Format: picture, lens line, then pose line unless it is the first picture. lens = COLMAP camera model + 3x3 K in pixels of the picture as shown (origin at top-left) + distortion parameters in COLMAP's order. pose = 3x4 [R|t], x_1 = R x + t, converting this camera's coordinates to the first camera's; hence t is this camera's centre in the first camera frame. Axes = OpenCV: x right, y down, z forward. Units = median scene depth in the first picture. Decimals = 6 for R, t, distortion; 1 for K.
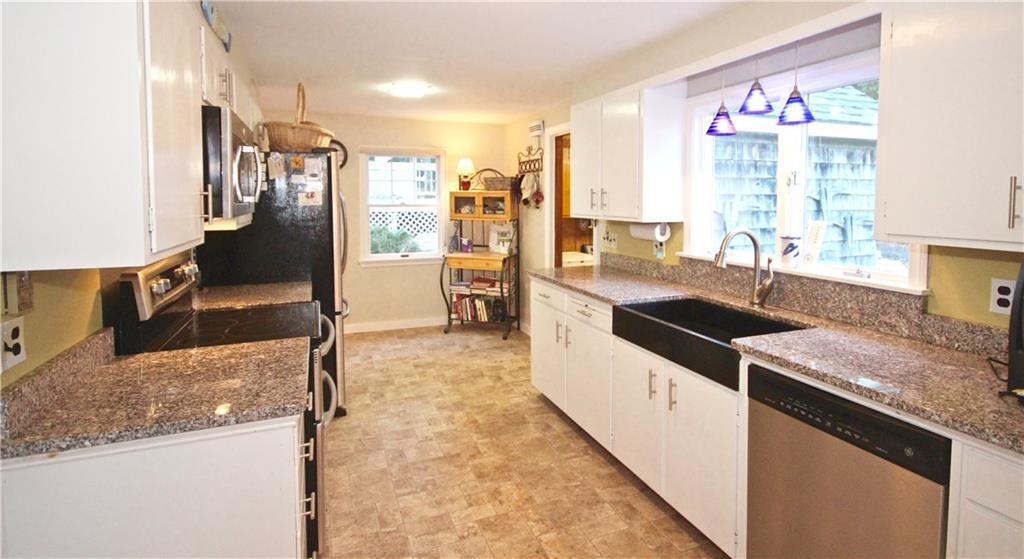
lens RADIAL K [[506.0, 0, 514.2], [0, 506.0, 223.0], [0, 0, 1]] dist [-0.000225, 0.002325]
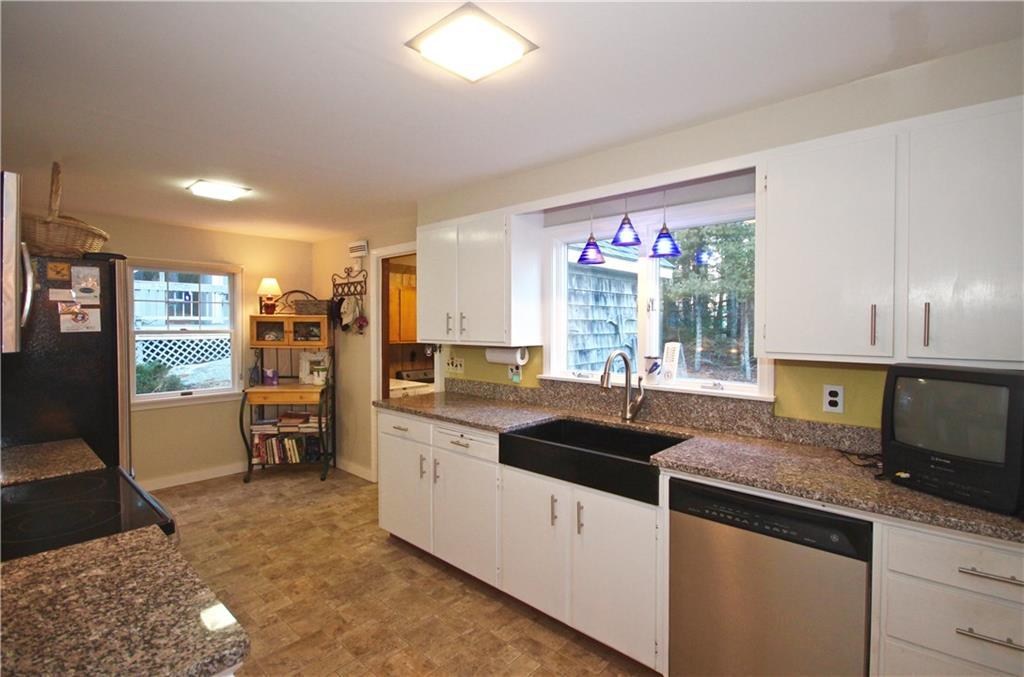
lens RADIAL K [[486.2, 0, 504.9], [0, 486.2, 332.0], [0, 0, 1]] dist [0.000803, -0.002532]
pose [[0.903124, -0.006528, 0.429331, -0.181969], [0.020835, 0.999373, -0.028631, -0.002874], [-0.428874, 0.034802, 0.902694, 0.141736]]
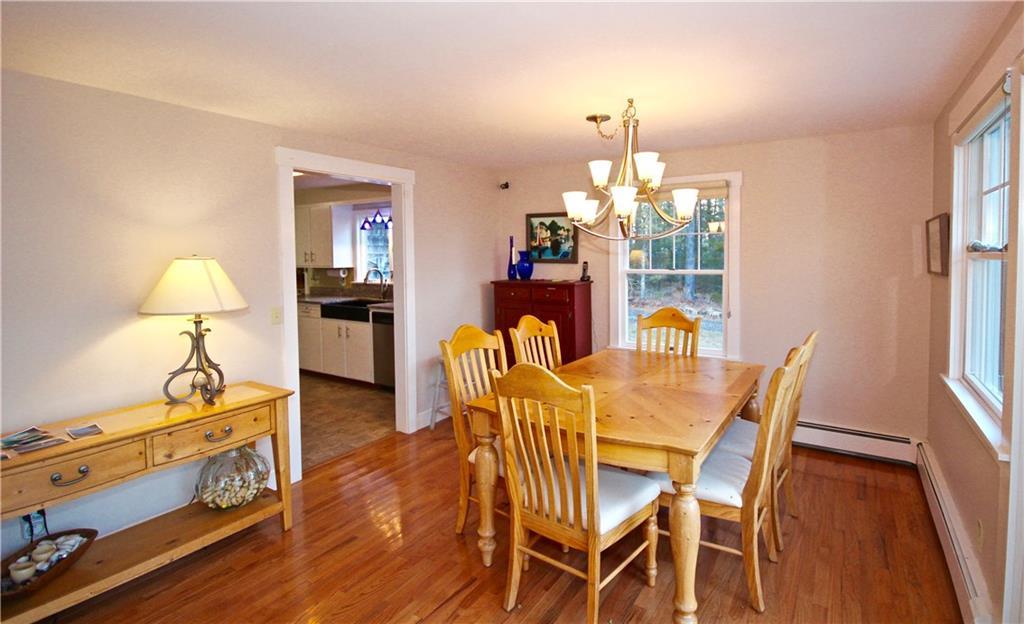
lens RADIAL K [[491.2, 0, 538.3], [0, 491.2, 268.3], [0, 0, 1]] dist [0.012304, 0.001199]
pose [[0.802070, -0.025618, 0.596680, -0.309146], [0.038043, 0.999242, -0.008236, 0.053154], [-0.596017, 0.029305, 0.802437, -1.248168]]
